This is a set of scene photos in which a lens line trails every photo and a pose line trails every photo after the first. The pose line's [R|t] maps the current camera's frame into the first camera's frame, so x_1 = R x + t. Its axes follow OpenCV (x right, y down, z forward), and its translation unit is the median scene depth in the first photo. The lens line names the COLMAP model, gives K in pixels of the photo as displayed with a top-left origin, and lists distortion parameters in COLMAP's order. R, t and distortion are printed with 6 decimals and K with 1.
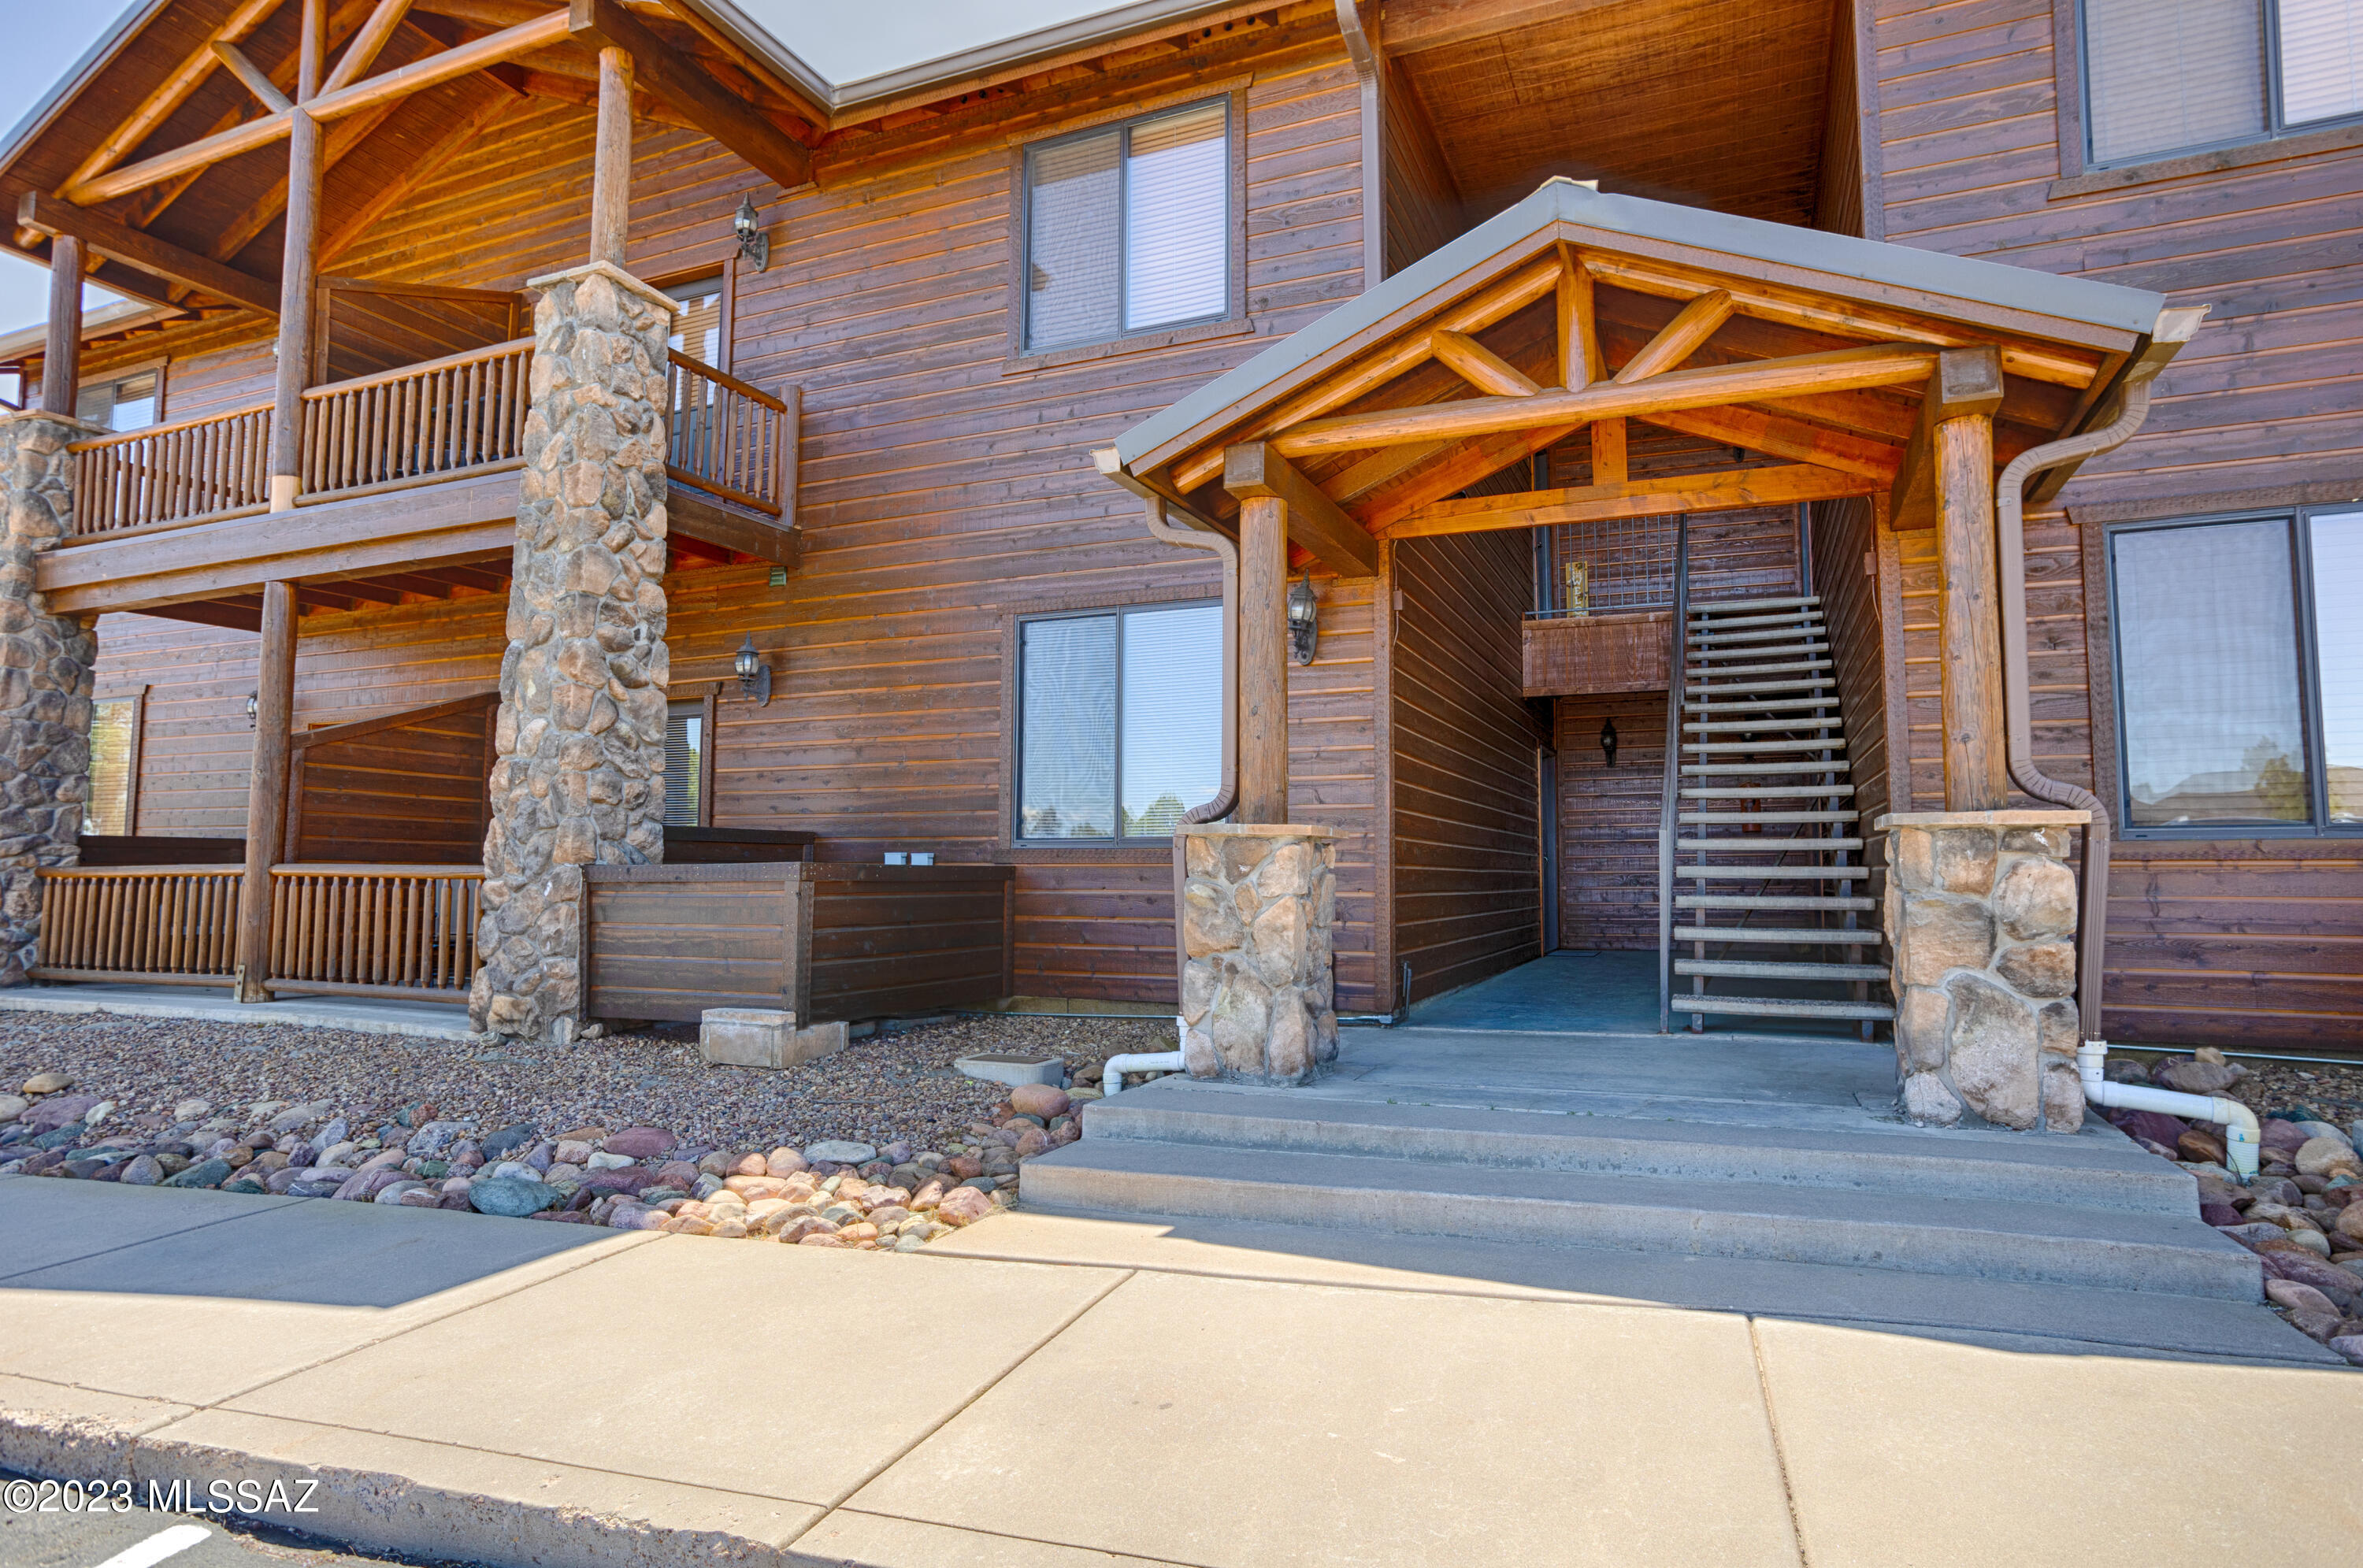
lens RADIAL K [[1317.4, 0, 1181.5], [0, 1317.4, 784.0], [0, 0, 1]] dist [-0.041941, 0.001376]
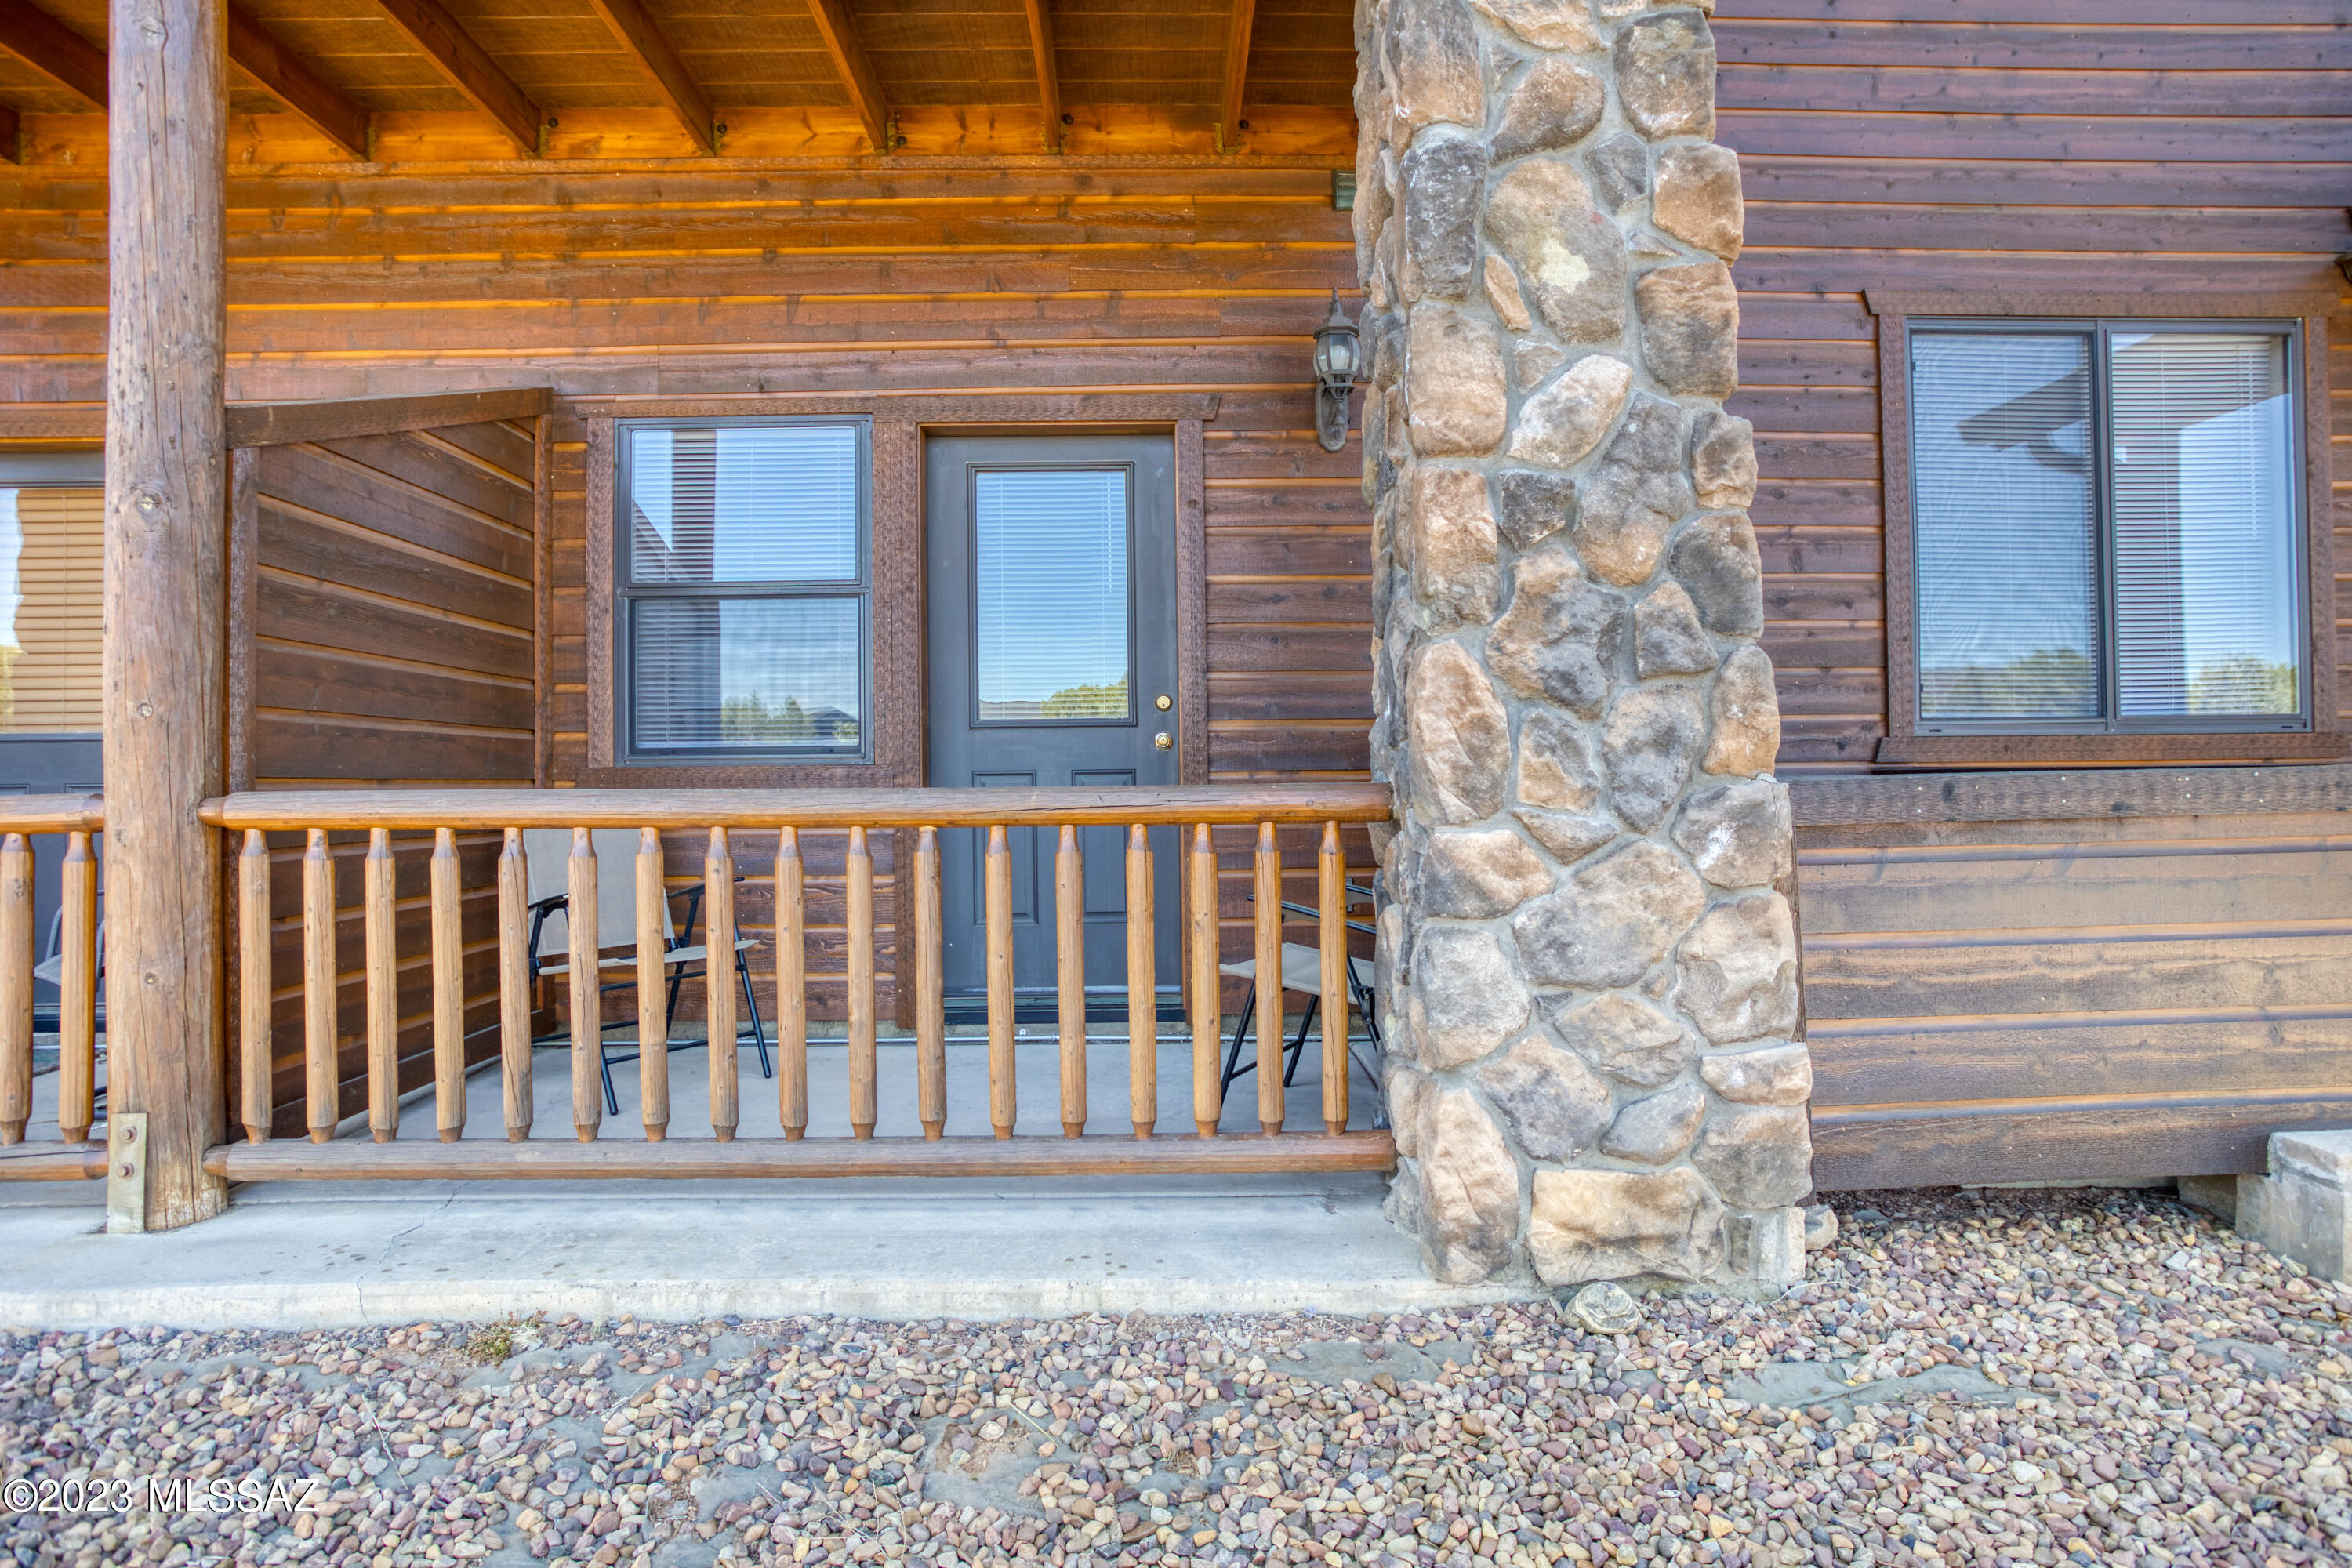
lens RADIAL K [[1311.3, 0, 1176.0], [0, 1311.3, 784.0], [0, 0, 1]] dist [-0.041941, 0.001376]
pose [[0.909494, -0.015347, 0.415435, -0.634147], [-0.016052, 0.997277, 0.071983, 0.033965], [-0.415408, -0.072137, 0.906770, 0.624874]]
